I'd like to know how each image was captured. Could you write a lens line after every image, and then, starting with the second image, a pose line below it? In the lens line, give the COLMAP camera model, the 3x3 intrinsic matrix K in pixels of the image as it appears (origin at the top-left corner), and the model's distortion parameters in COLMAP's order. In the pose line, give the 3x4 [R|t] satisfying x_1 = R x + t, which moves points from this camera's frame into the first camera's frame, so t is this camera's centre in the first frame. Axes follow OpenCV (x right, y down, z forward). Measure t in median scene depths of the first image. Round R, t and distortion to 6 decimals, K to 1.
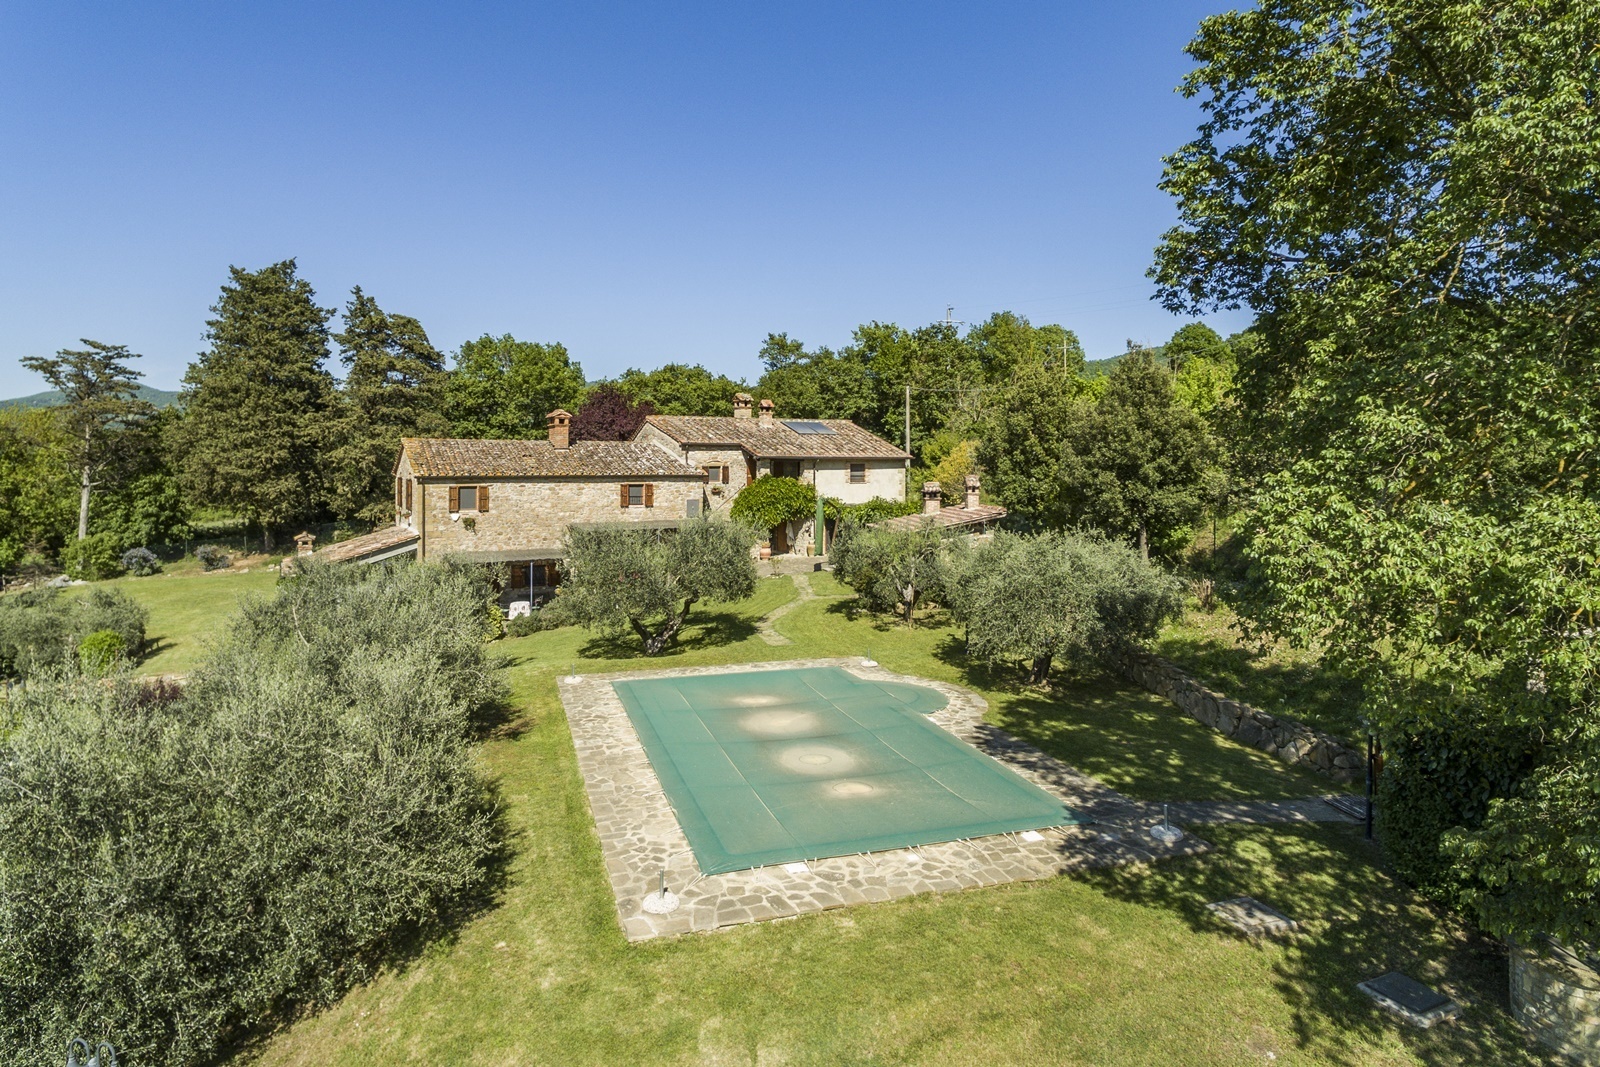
lens RADIAL K [[915.2, 0, 792.2], [0, 915.2, 521.2], [0, 0, 1]] dist [-0.015426, 0.013229]
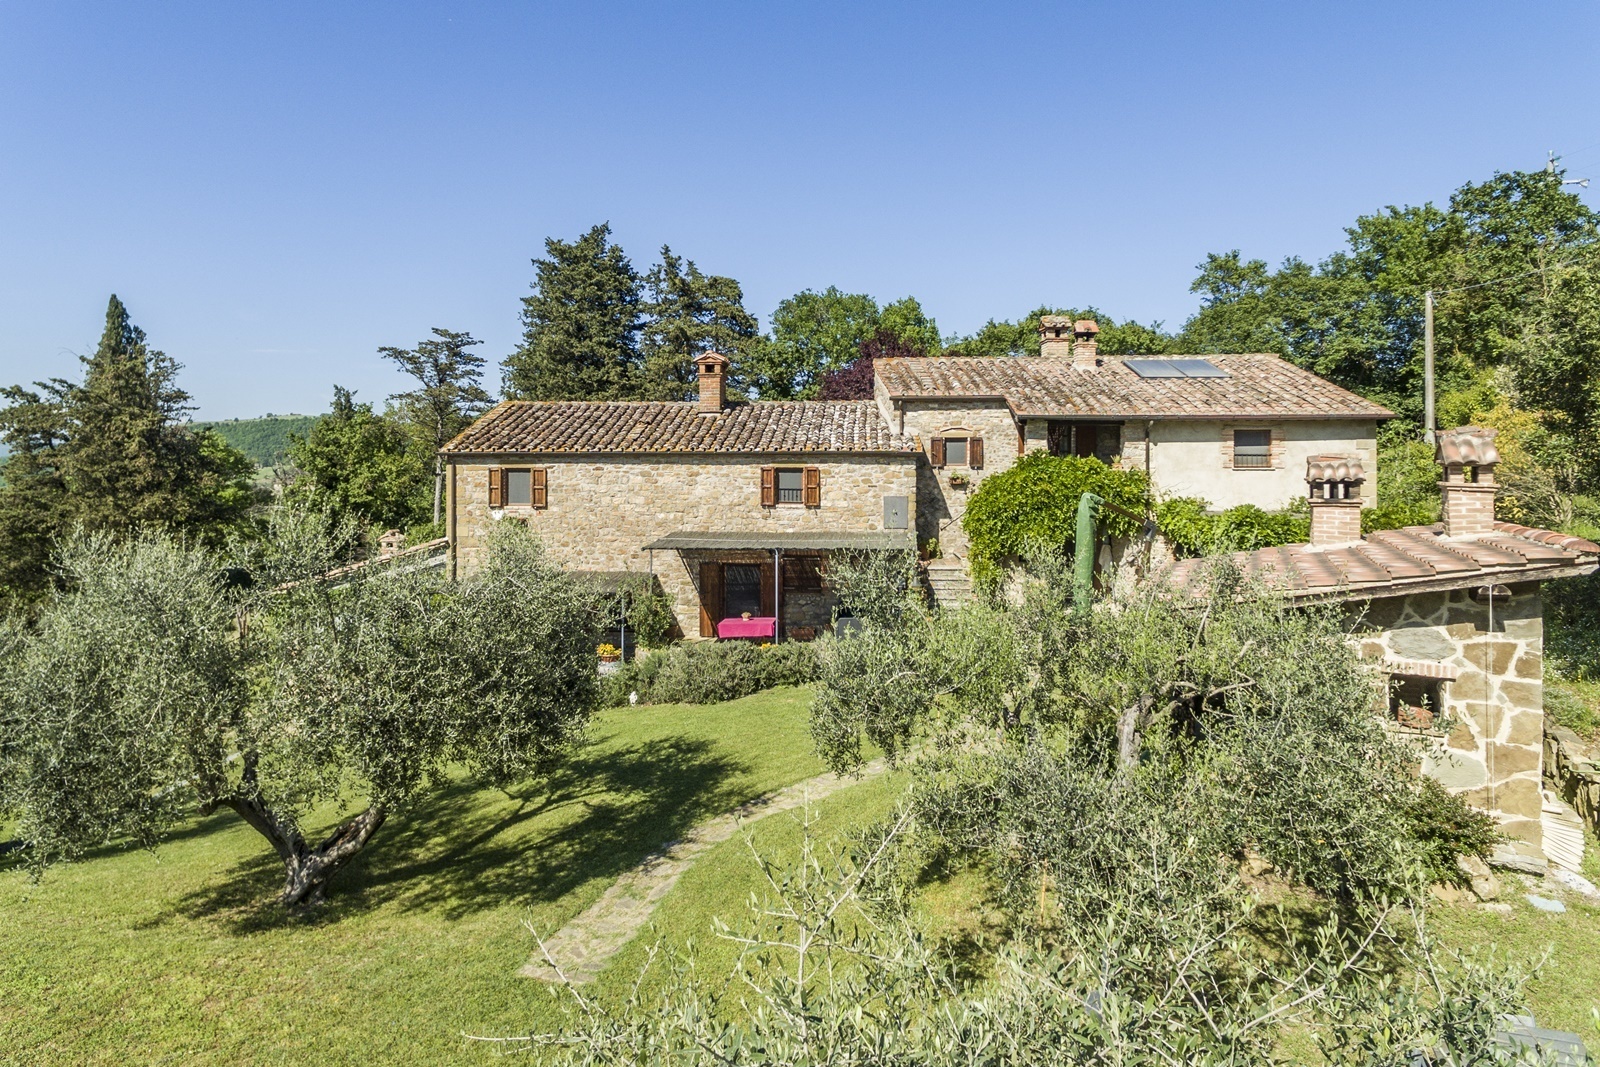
lens RADIAL K [[915.2, 0, 788.7], [0, 915.2, 496.5], [0, 0, 1]] dist [-0.015426, 0.013229]
pose [[0.844161, 0.017707, -0.535797, 0.126126], [-0.032511, 0.999306, -0.018196, -0.010728], [0.535102, 0.032779, 0.844151, 0.470248]]
